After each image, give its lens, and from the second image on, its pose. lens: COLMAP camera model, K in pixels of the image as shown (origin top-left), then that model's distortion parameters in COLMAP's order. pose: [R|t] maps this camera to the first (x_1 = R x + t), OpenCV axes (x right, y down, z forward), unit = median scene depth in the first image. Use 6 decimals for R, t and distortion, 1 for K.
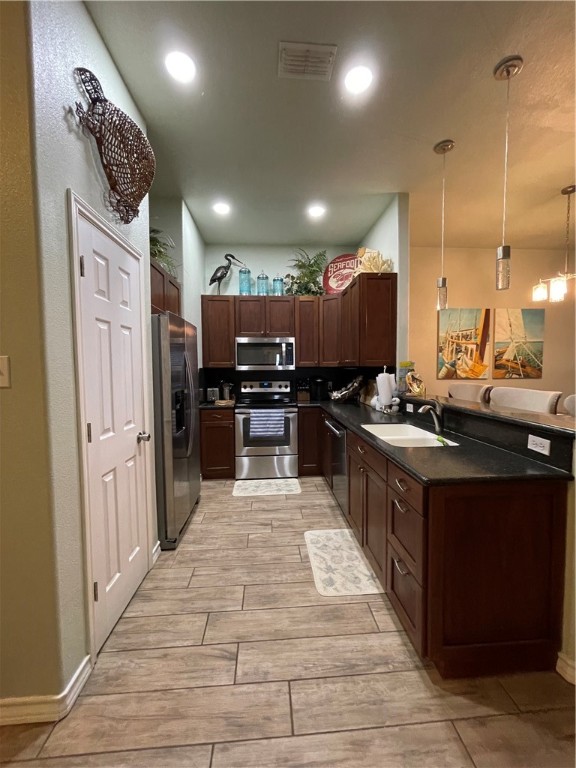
lens RADIAL K [[309.1, 0, 288.9], [0, 309.1, 384.2], [0, 0, 1]] dist [-0.001634, -0.000735]
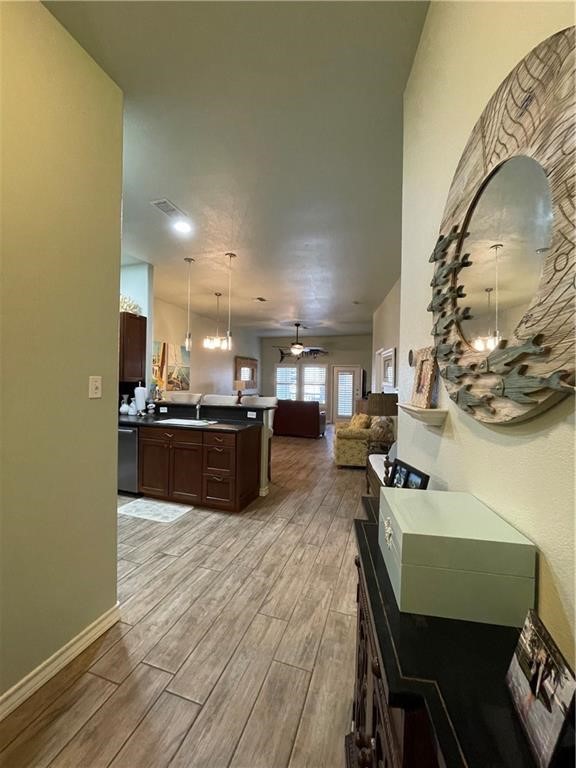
lens RADIAL K [[309.1, 0, 289.7], [0, 309.1, 385.1], [0, 0, 1]] dist [-0.001634, -0.000735]
pose [[0.379688, 0.008225, 0.925078, -0.711458], [0.026598, 0.999450, -0.019803, 0.000821], [-0.924732, 0.032124, 0.379260, -0.146607]]
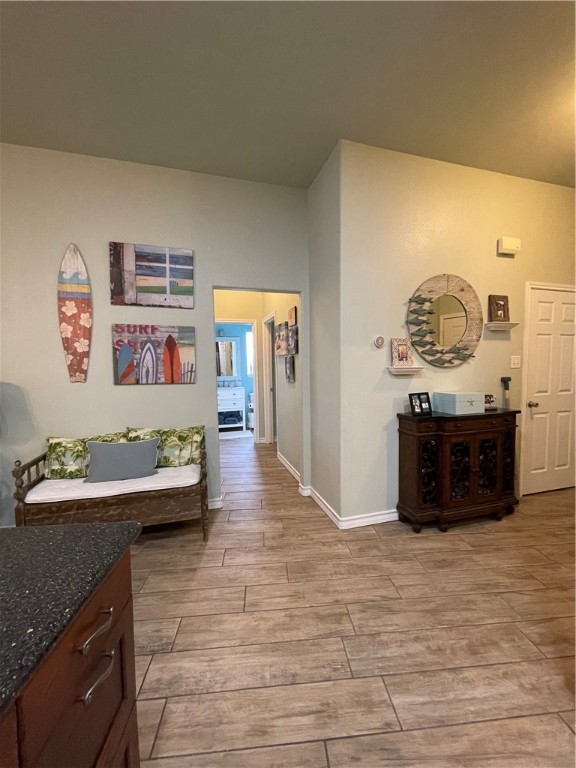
lens RADIAL K [[309.1, 0, 288.5], [0, 309.1, 384.0], [0, 0, 1]] dist [-0.001634, -0.000735]
pose [[-0.999714, 0.022845, -0.007043, 0.047181], [0.021920, 0.993552, 0.111234, -0.029098], [0.009539, 0.111048, -0.993769, 0.691306]]
